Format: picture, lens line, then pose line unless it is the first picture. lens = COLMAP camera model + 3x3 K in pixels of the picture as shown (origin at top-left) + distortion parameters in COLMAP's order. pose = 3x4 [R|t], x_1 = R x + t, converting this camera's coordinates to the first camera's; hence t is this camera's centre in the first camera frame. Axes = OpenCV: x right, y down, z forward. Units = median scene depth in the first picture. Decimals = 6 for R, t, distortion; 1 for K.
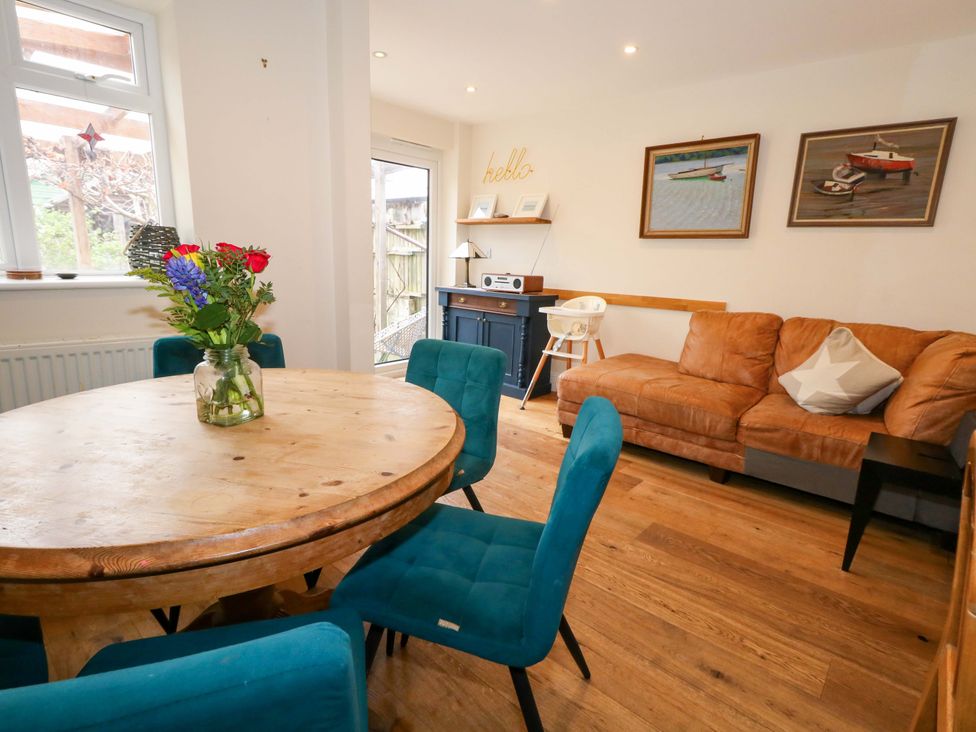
lens RADIAL K [[506.0, 0, 488.0], [0, 506.0, 366.0], [0, 0, 1]] dist [0.000676, 0.000126]
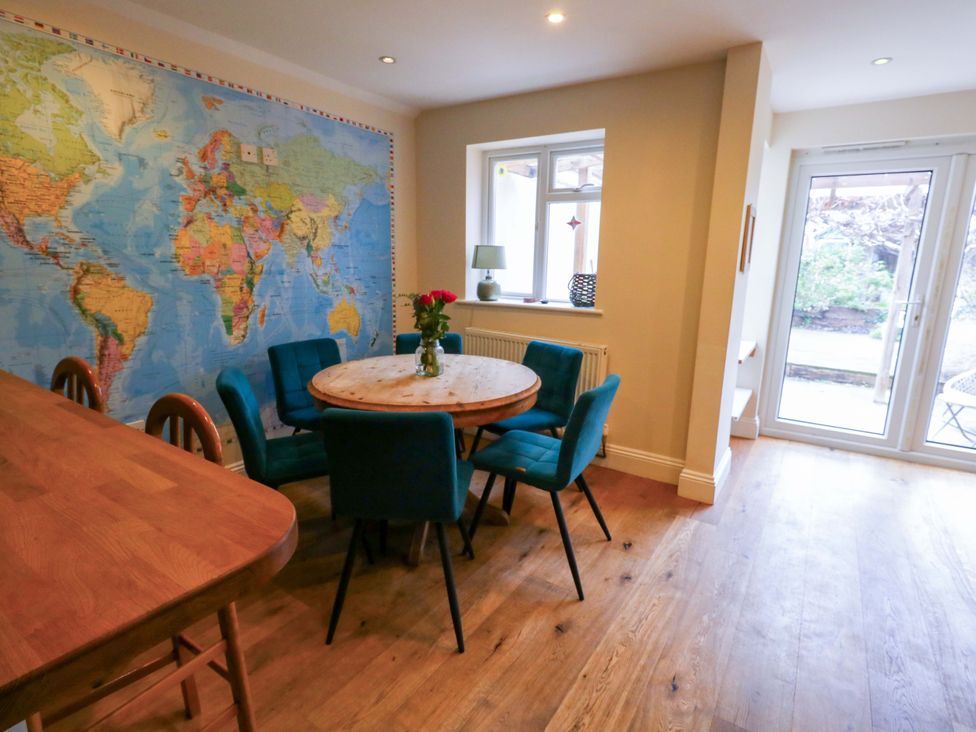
lens RADIAL K [[506.0, 0, 488.0], [0, 506.0, 366.0], [0, 0, 1]] dist [0.000676, 0.000126]
pose [[0.138712, 0.180355, -0.973772, 0.891012], [-0.228388, 0.962598, 0.145752, -0.165406], [0.963638, 0.202180, 0.174715, 0.502873]]
